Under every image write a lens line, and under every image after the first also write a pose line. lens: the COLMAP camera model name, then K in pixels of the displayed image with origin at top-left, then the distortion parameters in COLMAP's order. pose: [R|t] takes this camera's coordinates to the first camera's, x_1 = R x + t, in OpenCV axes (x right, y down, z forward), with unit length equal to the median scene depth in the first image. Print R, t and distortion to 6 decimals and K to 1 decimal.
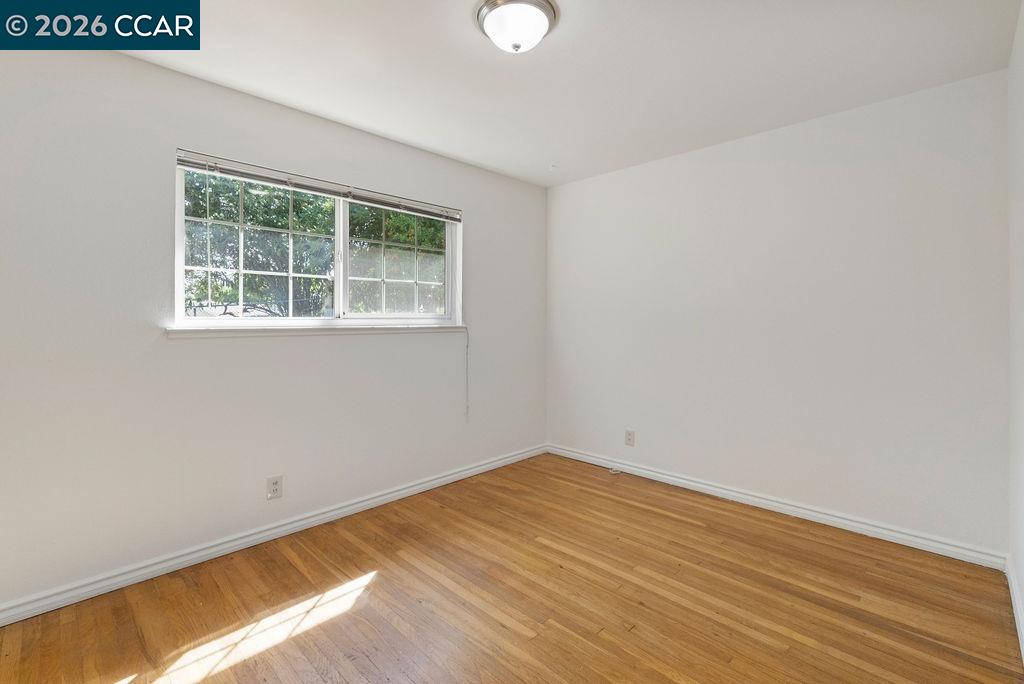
lens RADIAL K [[450.2, 0, 511.6], [0, 450.2, 323.9], [0, 0, 1]] dist [-0.003360, 0.001775]
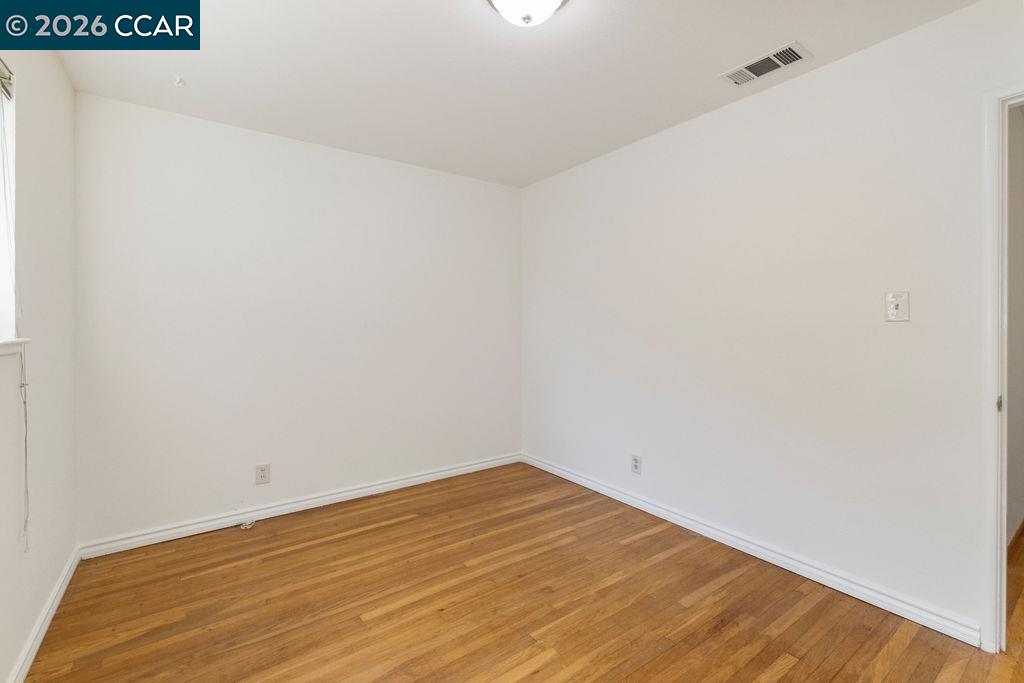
lens RADIAL K [[450.2, 0, 503.2], [0, 450.2, 332.1], [0, 0, 1]] dist [-0.003360, 0.001775]
pose [[0.185787, -0.016957, 0.982444, -0.625464], [0.010627, 0.999827, 0.015248, -0.005816], [-0.982533, 0.007608, 0.185935, 0.632972]]
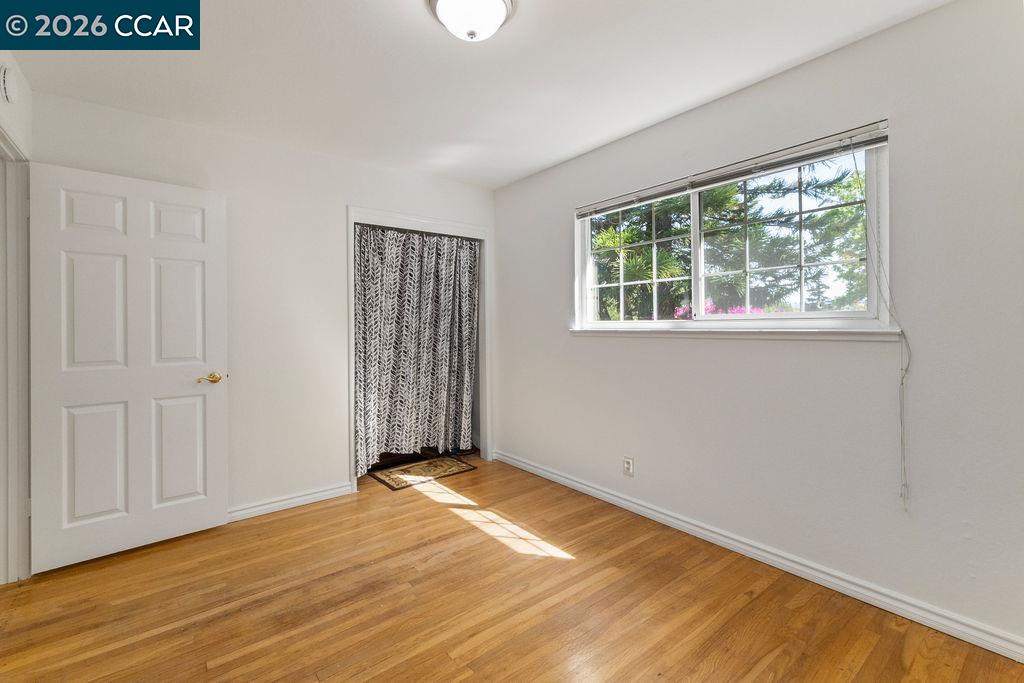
lens RADIAL K [[450.2, 0, 523.4], [0, 450.2, 325.2], [0, 0, 1]] dist [-0.003360, 0.001775]
pose [[-0.114672, 0.000678, -0.993403, 0.672892], [0.003128, 0.999995, 0.000321, -0.005815], [0.993398, -0.003071, -0.114674, 0.868202]]
